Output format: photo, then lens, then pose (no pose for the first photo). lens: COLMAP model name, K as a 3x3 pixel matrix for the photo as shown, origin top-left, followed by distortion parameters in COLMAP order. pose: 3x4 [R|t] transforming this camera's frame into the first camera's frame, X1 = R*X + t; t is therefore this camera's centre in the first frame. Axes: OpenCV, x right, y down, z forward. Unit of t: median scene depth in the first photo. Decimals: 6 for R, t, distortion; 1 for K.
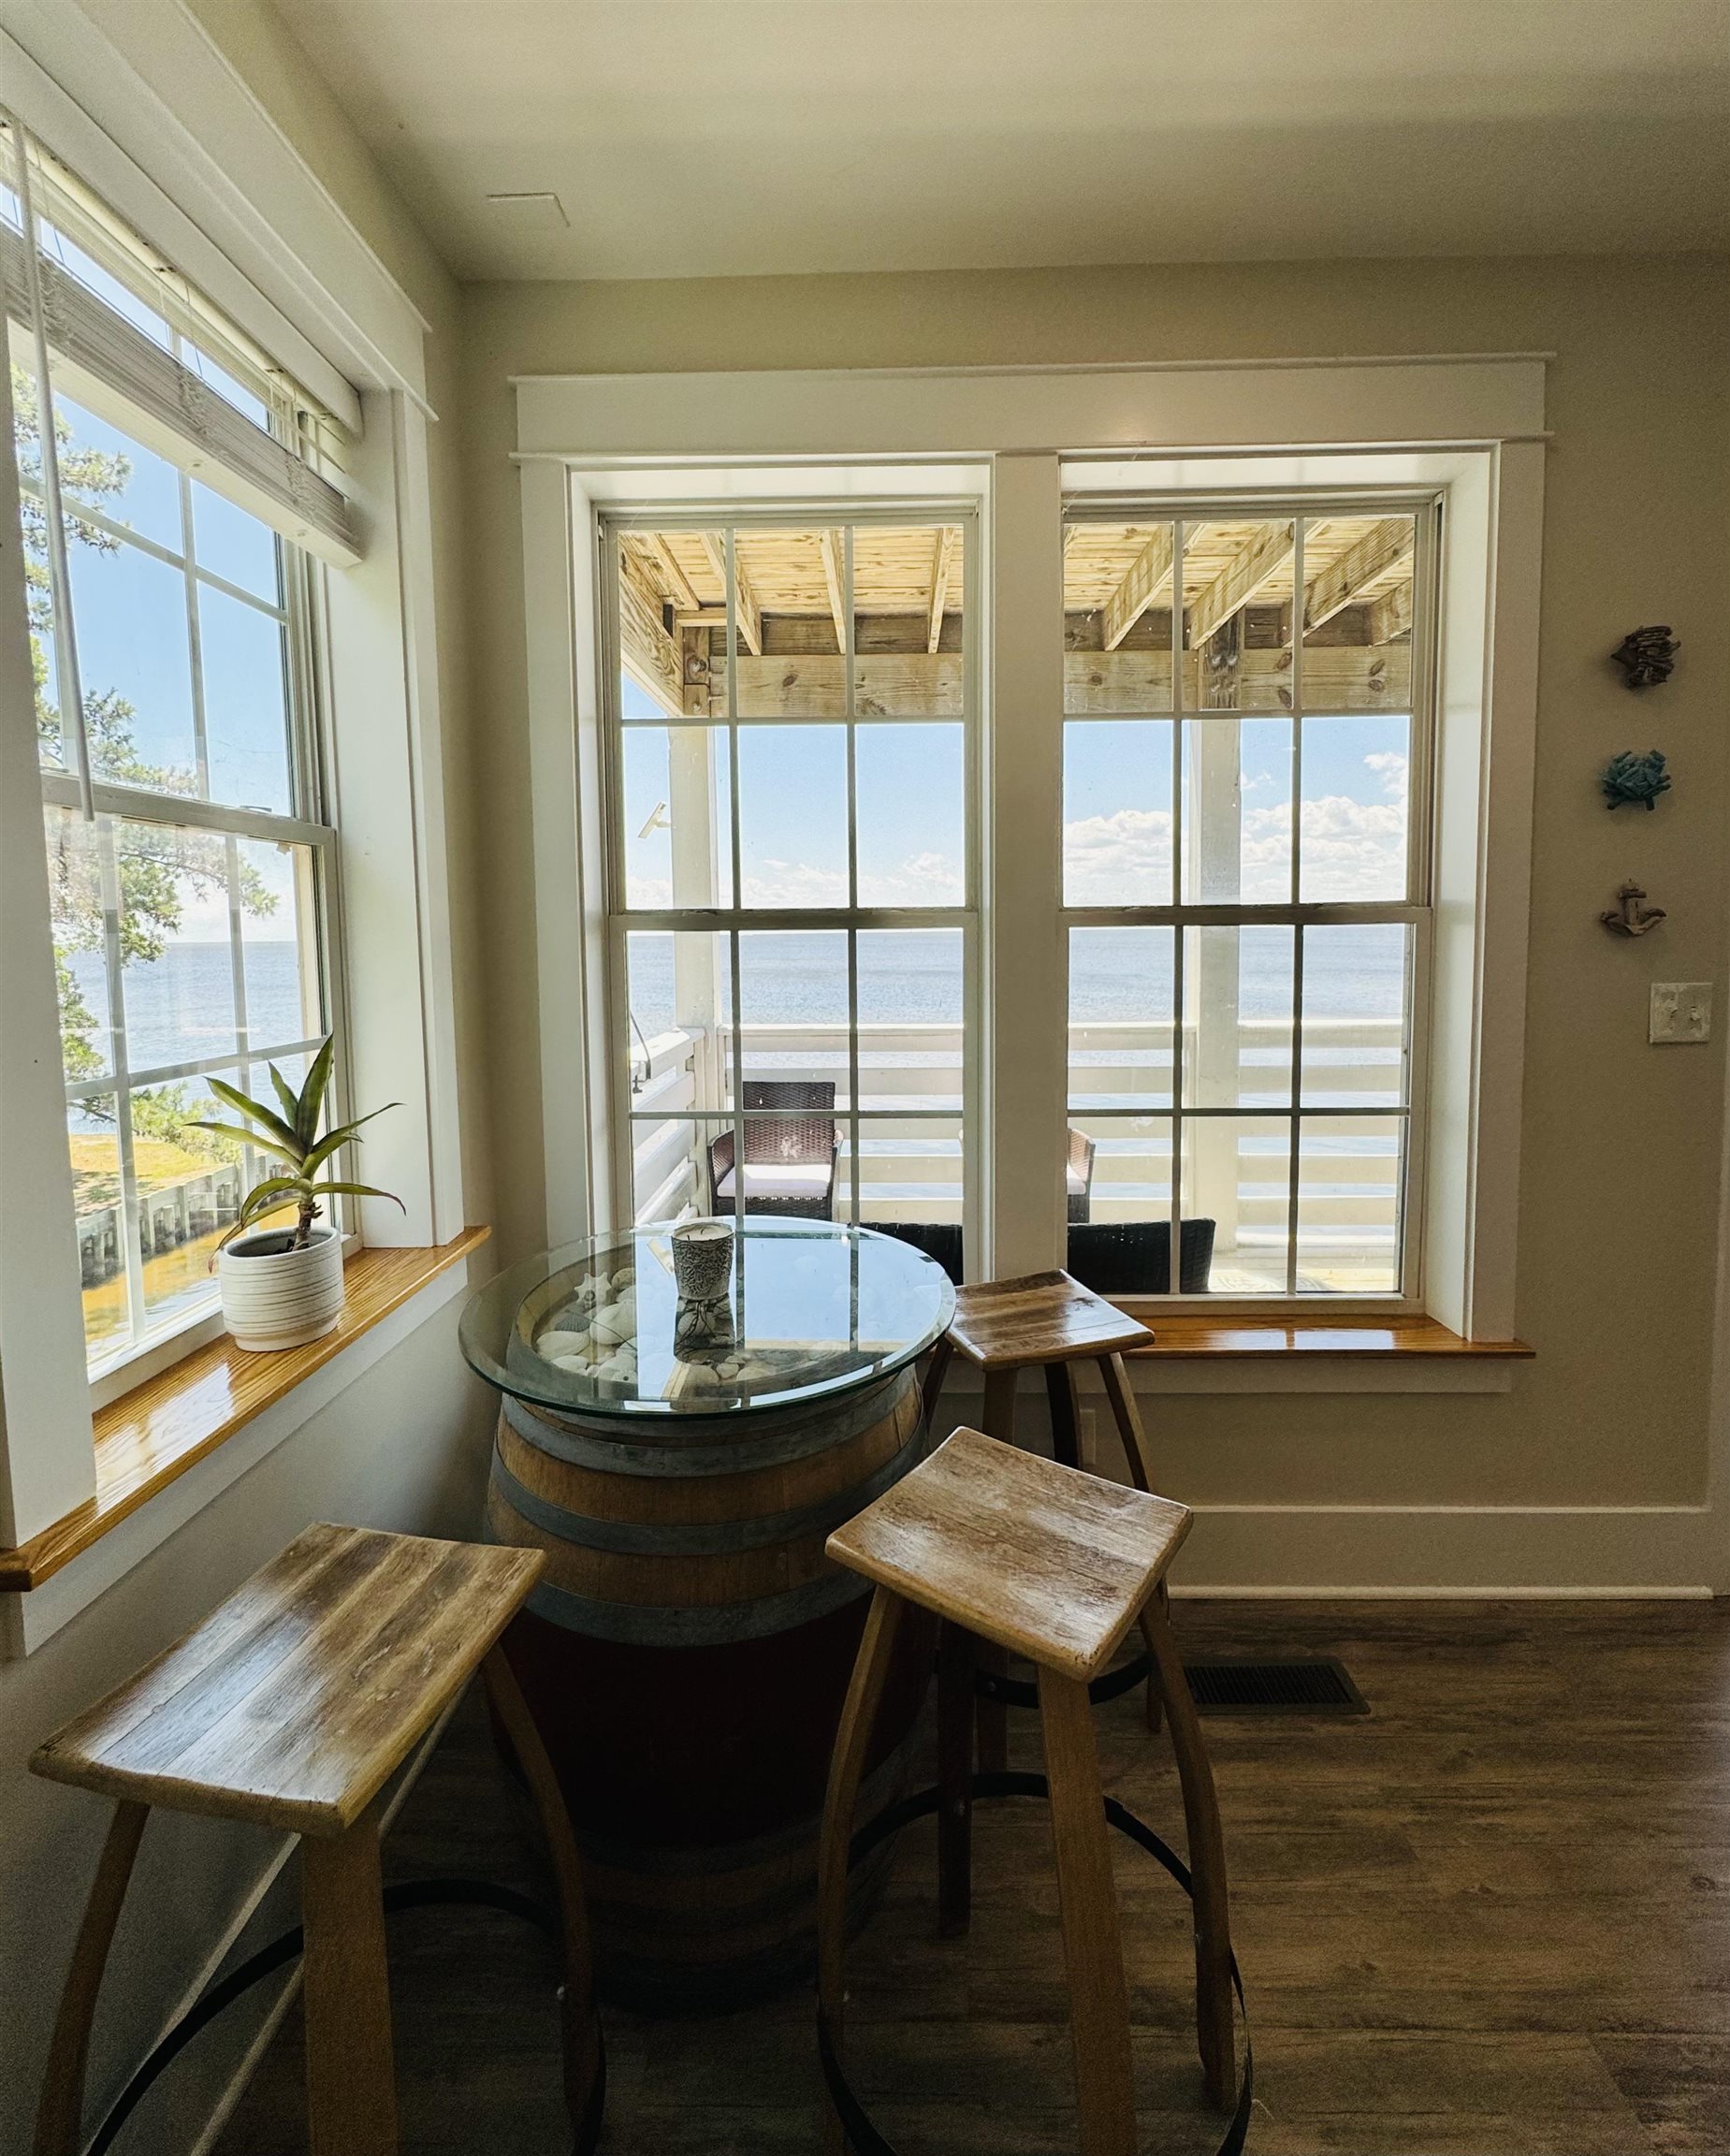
lens RADIAL K [[948.0, 0, 865.0], [0, 948.0, 1078.0], [0, 0, 1]] dist [0.000875, 0.000105]
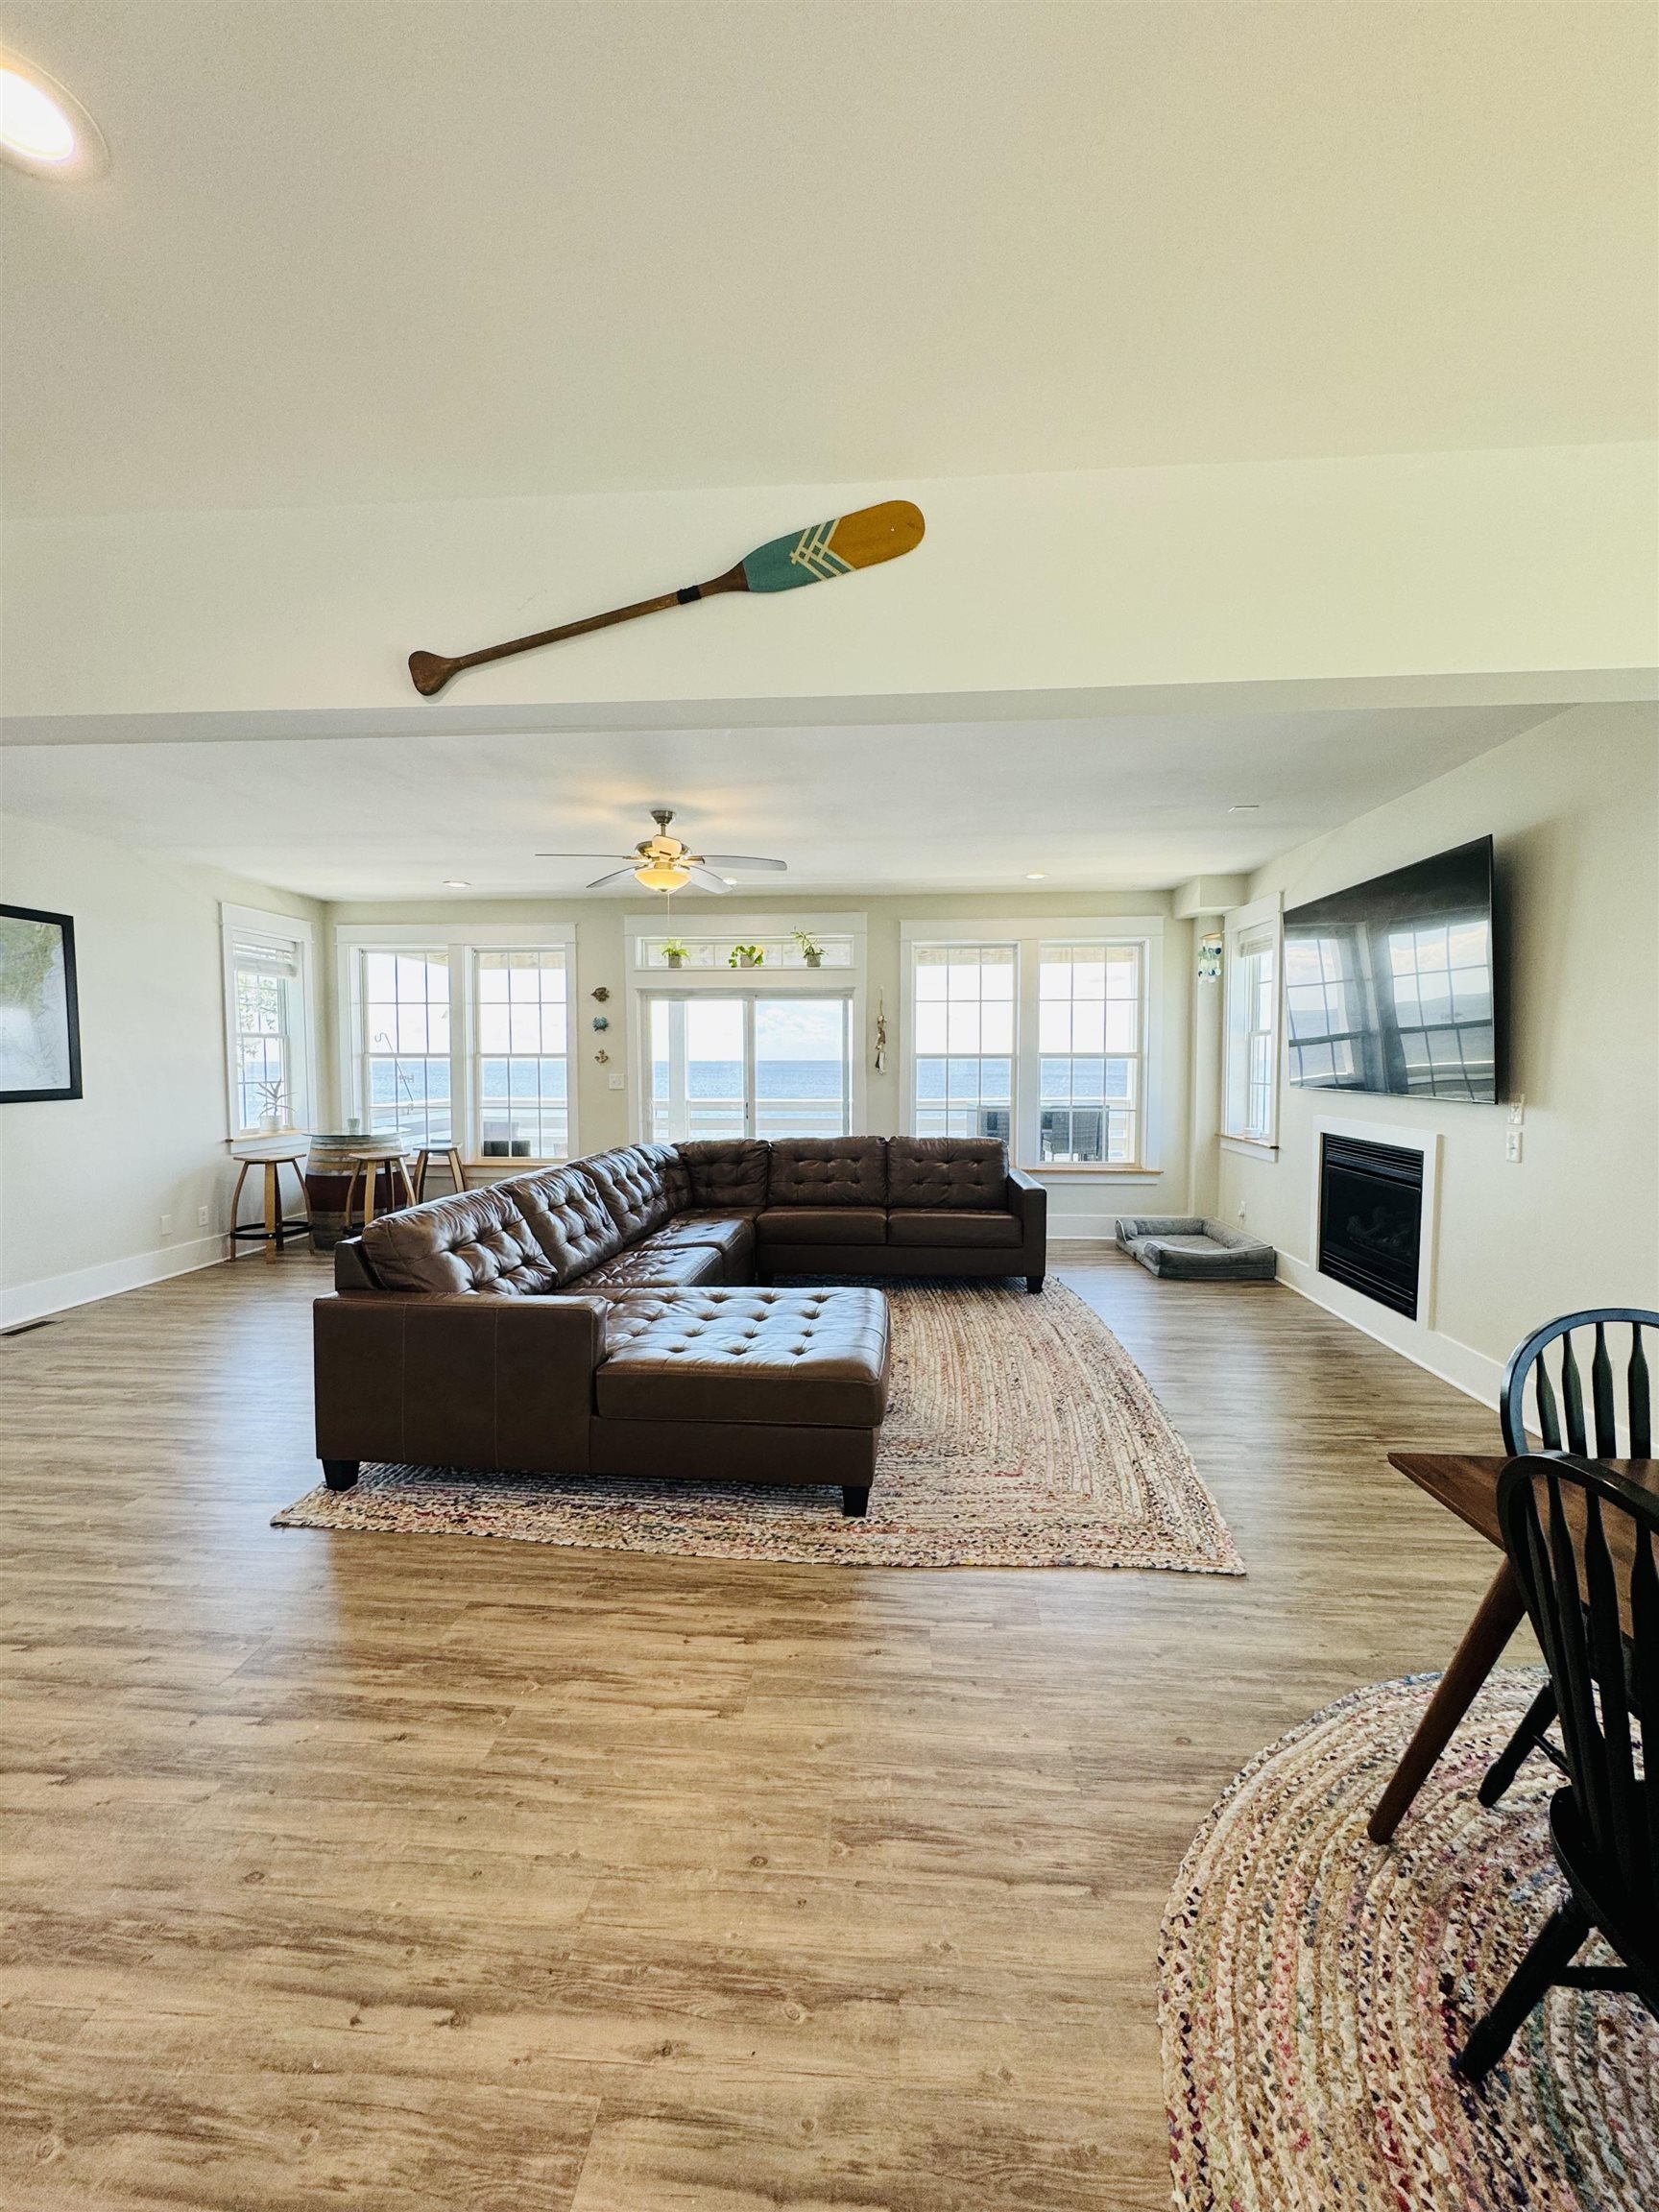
lens RADIAL K [[876.7, 0, 831.6], [0, 876.7, 1103.7], [0, 0, 1]] dist [-0.004087, 0.000689]
pose [[0.998674, 0.006467, -0.051064, 1.969067], [-0.009468, 0.998228, -0.058748, 0.233770], [0.050594, 0.059153, 0.996966, -2.626582]]
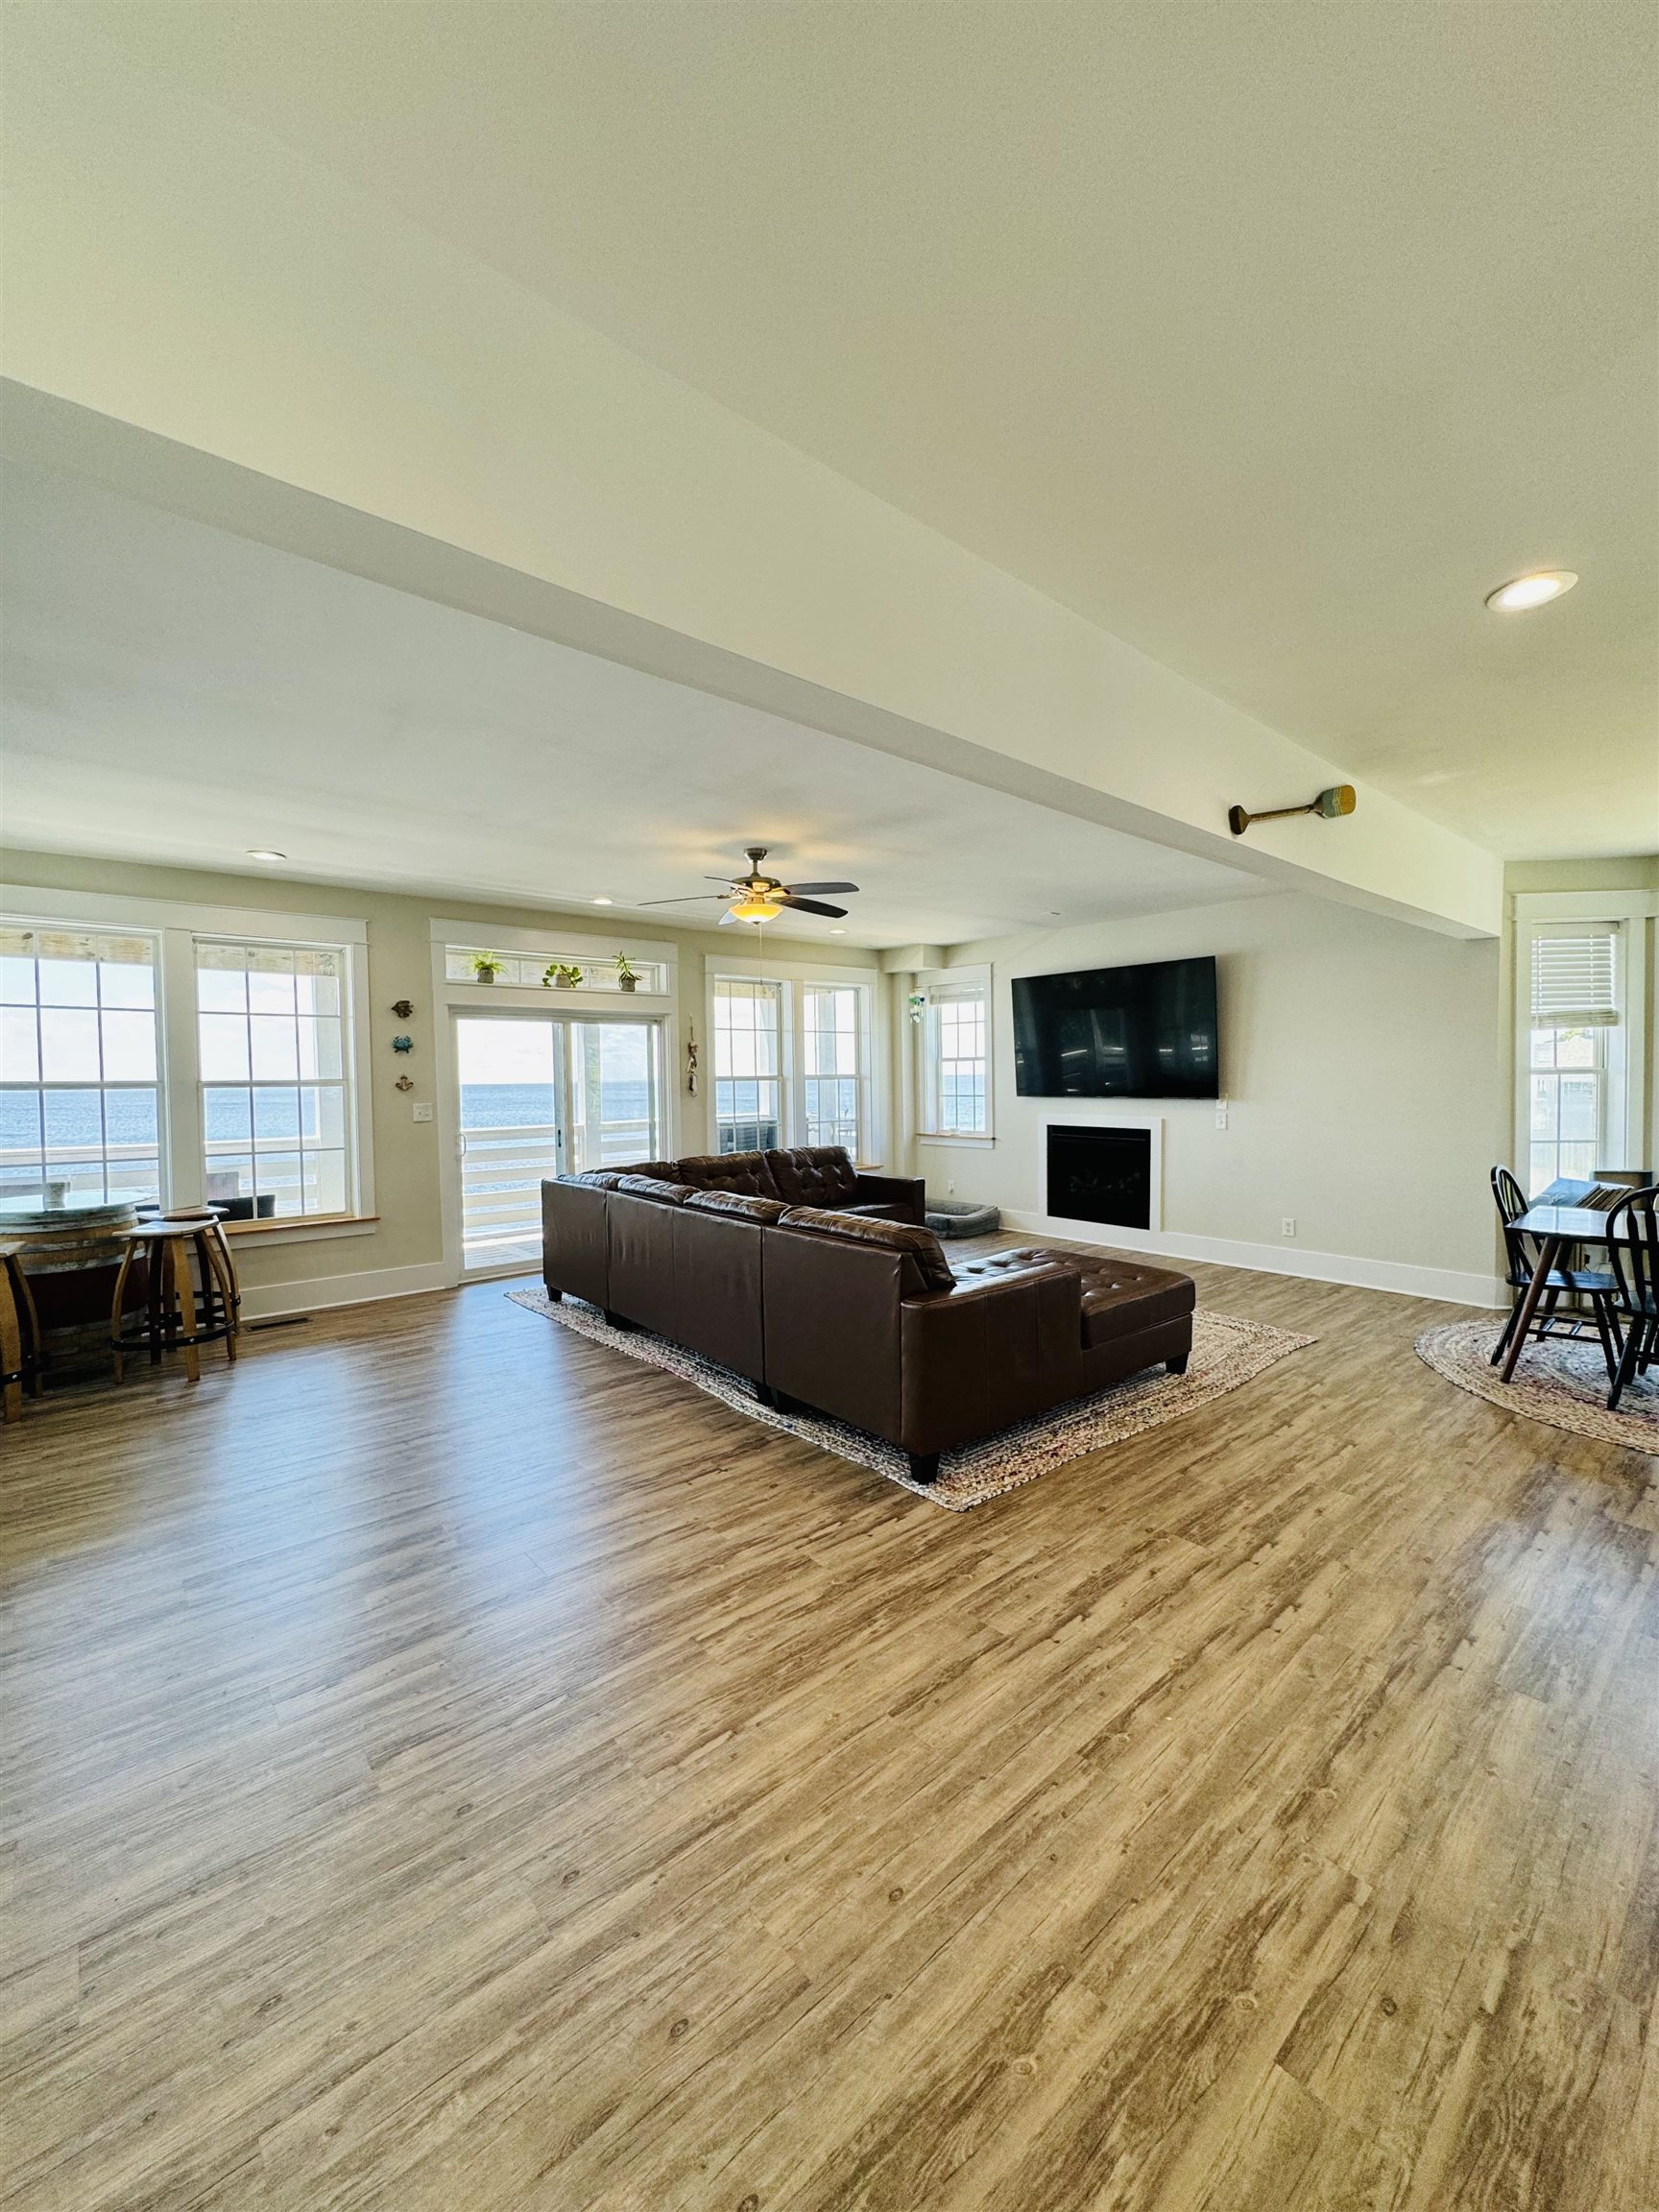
lens RADIAL K [[876.7, 0, 831.6], [0, 876.7, 1103.7], [0, 0, 1]] dist [-0.004087, 0.000689]
pose [[0.744376, -0.025489, 0.667274, -0.136509], [0.084098, 0.994893, -0.055812, 0.197017], [-0.662444, 0.097661, 0.742718, -2.280154]]
